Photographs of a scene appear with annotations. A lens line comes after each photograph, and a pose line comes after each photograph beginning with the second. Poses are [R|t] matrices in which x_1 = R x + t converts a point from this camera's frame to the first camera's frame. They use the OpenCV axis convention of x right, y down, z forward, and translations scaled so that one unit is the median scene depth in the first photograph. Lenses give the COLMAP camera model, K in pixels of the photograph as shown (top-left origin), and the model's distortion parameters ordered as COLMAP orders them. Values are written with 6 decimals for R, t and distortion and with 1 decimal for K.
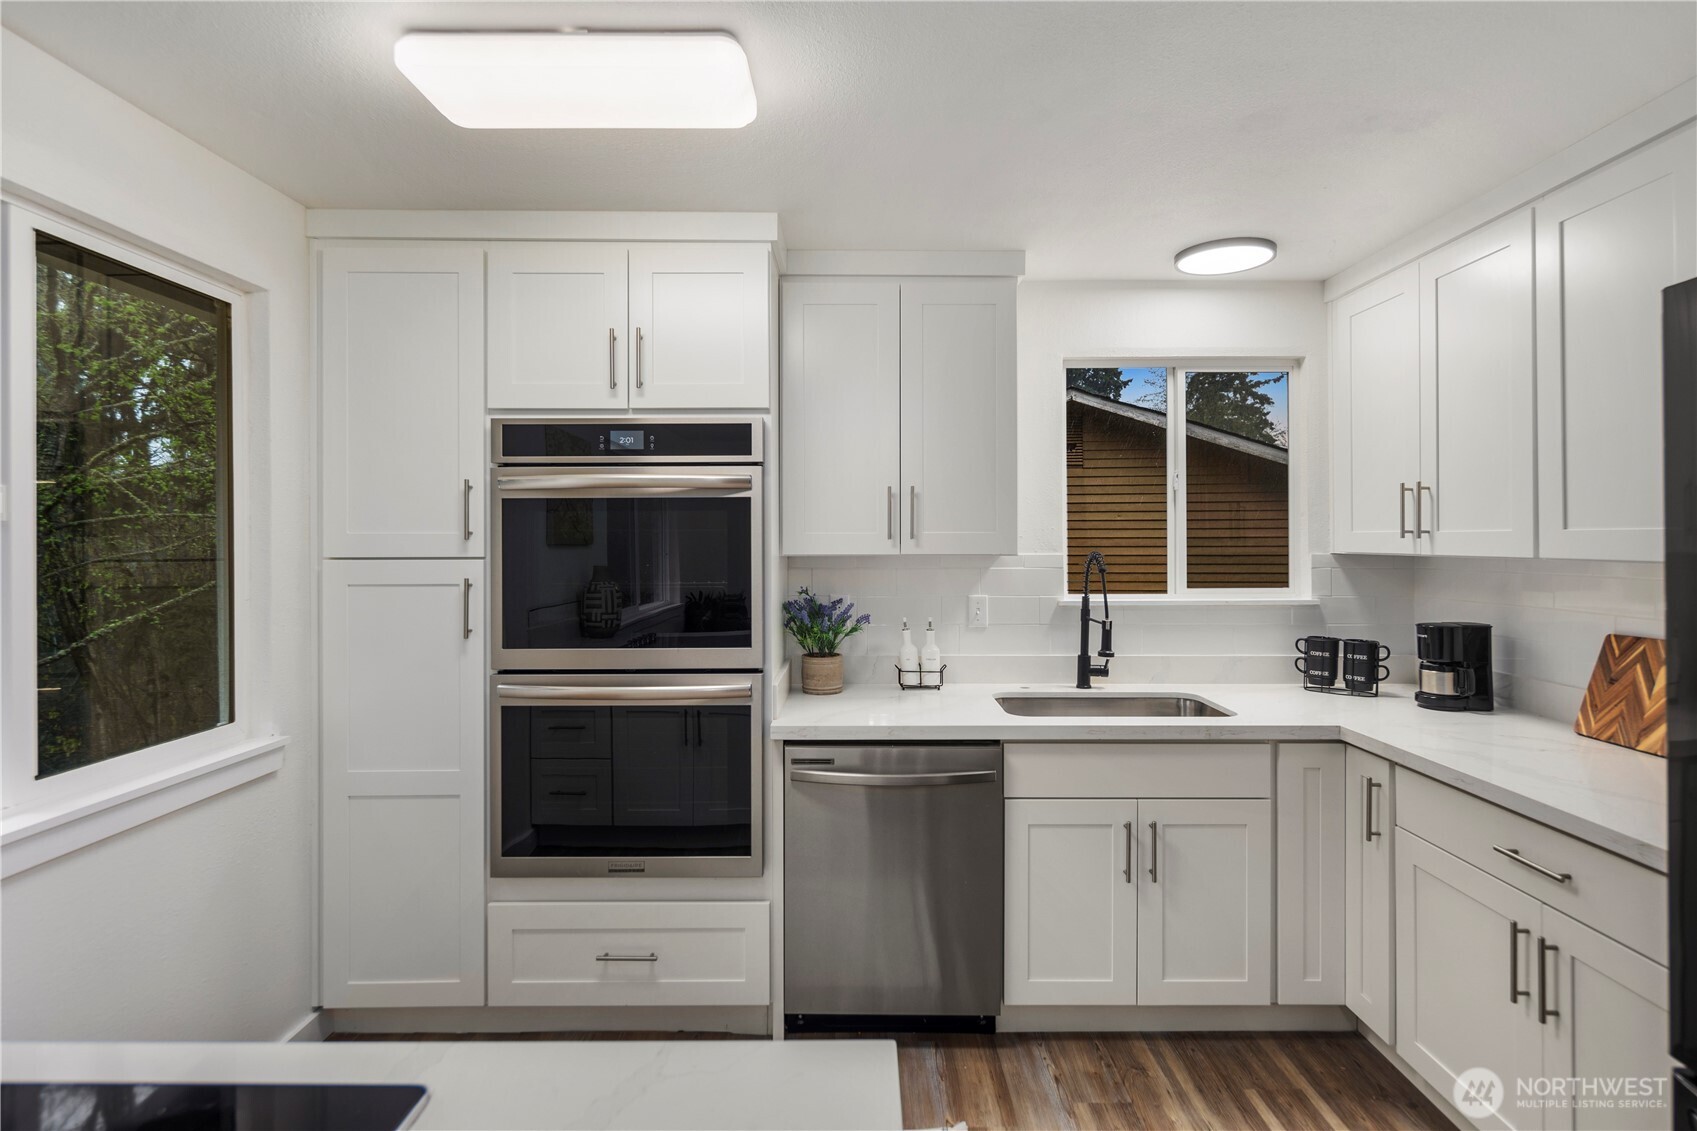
lens RADIAL K [[822.2, 0, 858.2], [0, 822.2, 542.7], [0, 0, 1]] dist [0.004144, -0.000043]
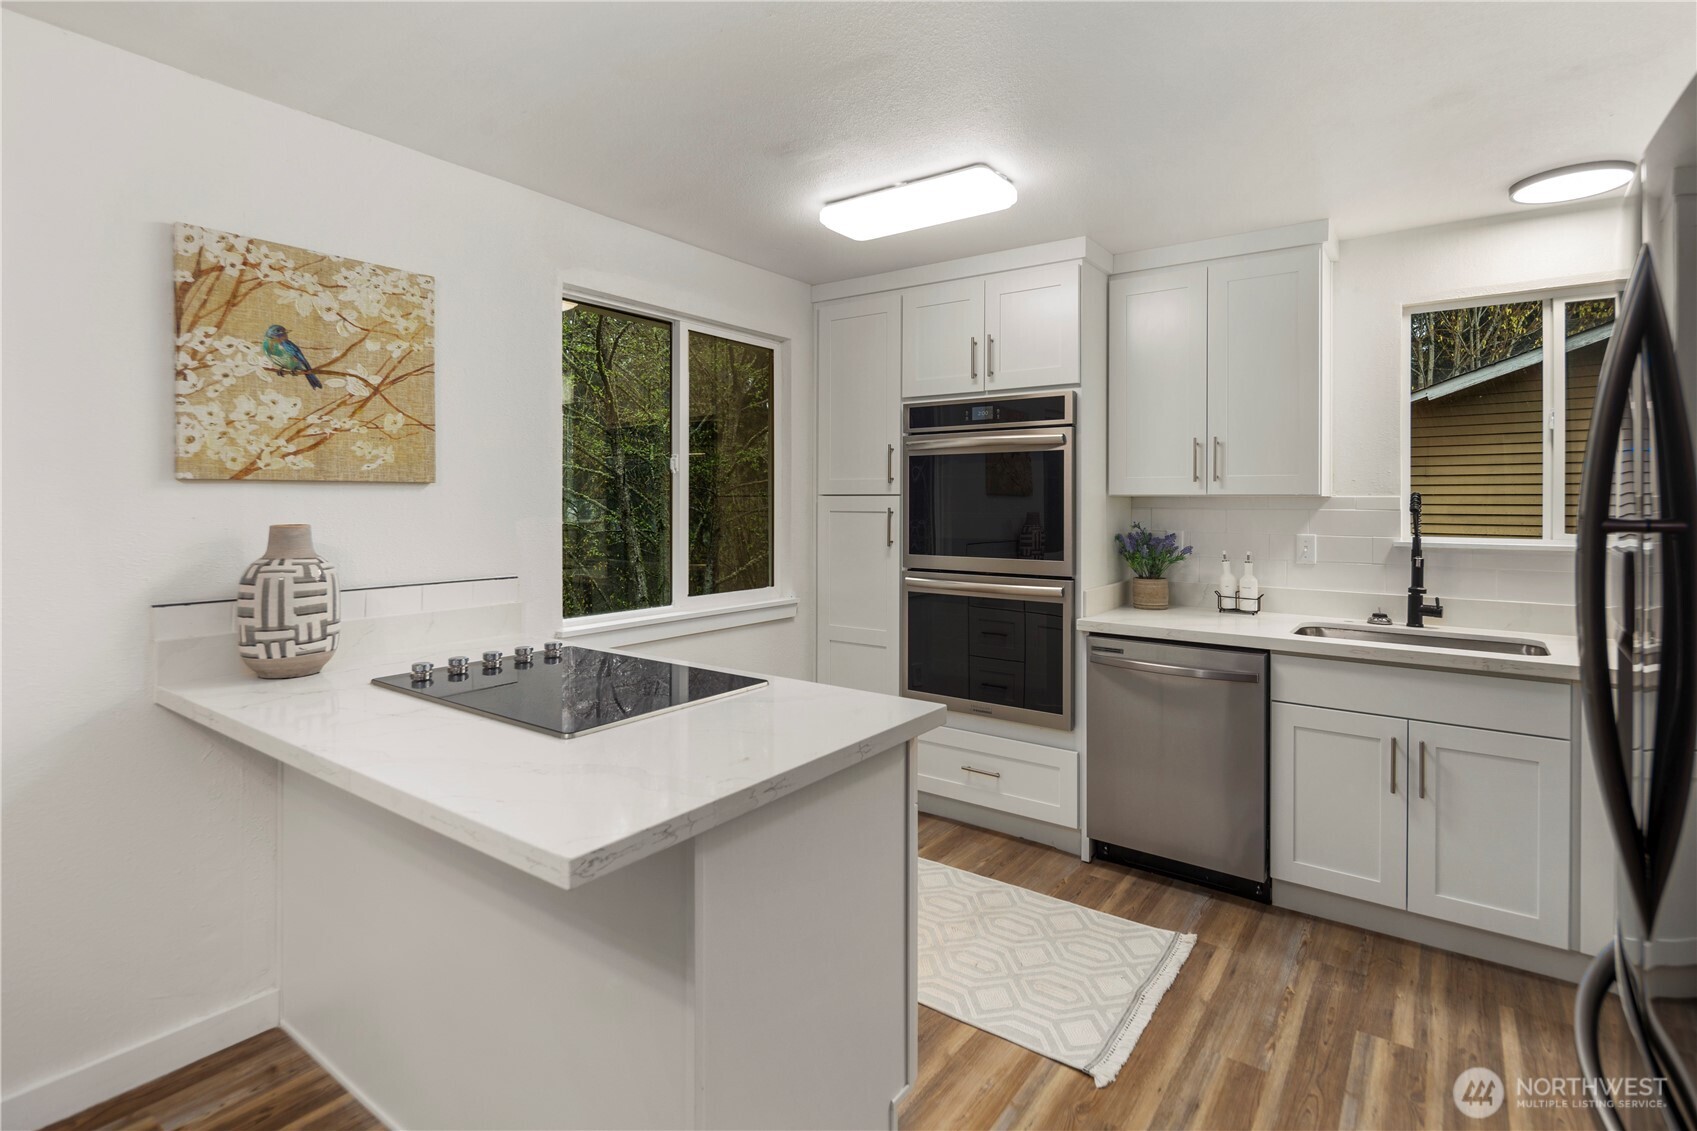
lens RADIAL K [[823.7, 0, 853.2], [0, 823.7, 516.1], [0, 0, 1]] dist [0.000412, -0.000611]
pose [[0.804636, 0.015673, -0.593561, 0.377951], [-0.006668, 0.999827, 0.017361, 0.030610], [0.593731, -0.010011, 0.804602, -0.284410]]
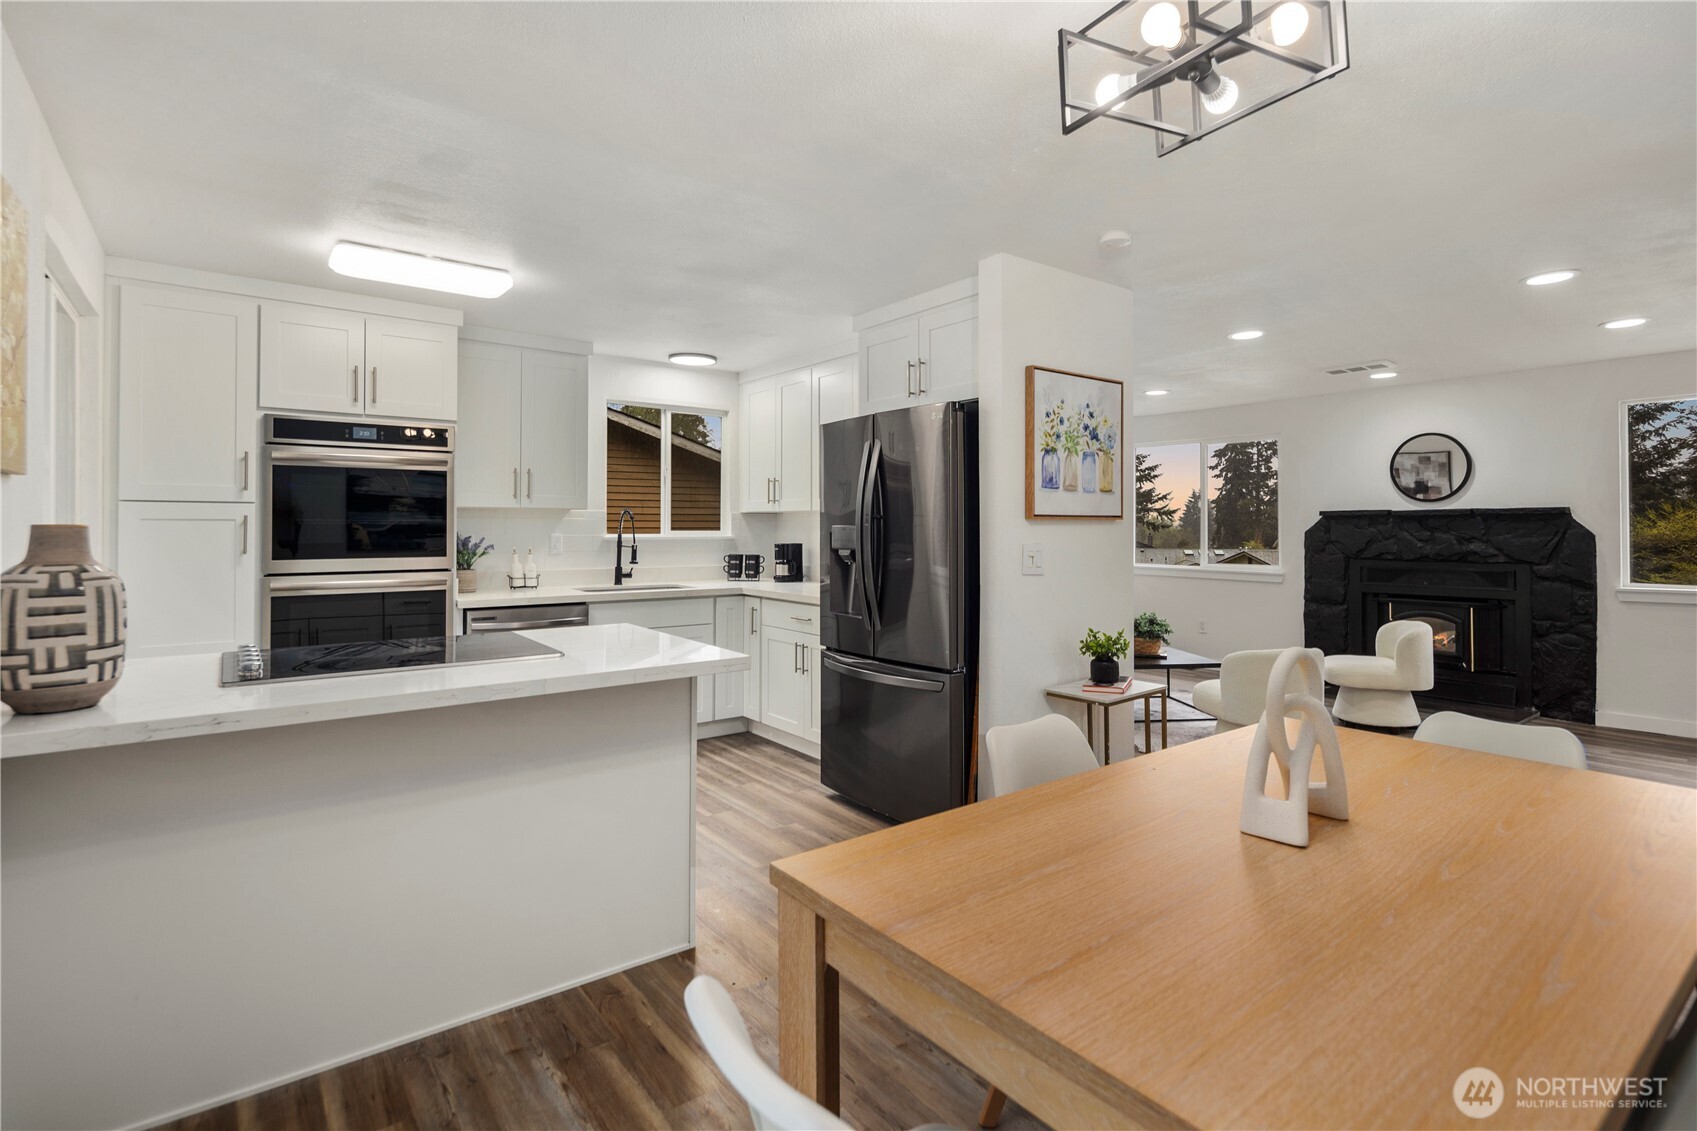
lens RADIAL K [[823.7, 0, 853.2], [0, 823.7, 516.1], [0, 0, 1]] dist [0.000412, -0.000611]
pose [[0.800032, 0.011639, 0.599845, -0.466030], [-0.003502, 0.999885, -0.014731, 0.060626], [-0.599948, 0.009685, 0.799981, -0.879669]]
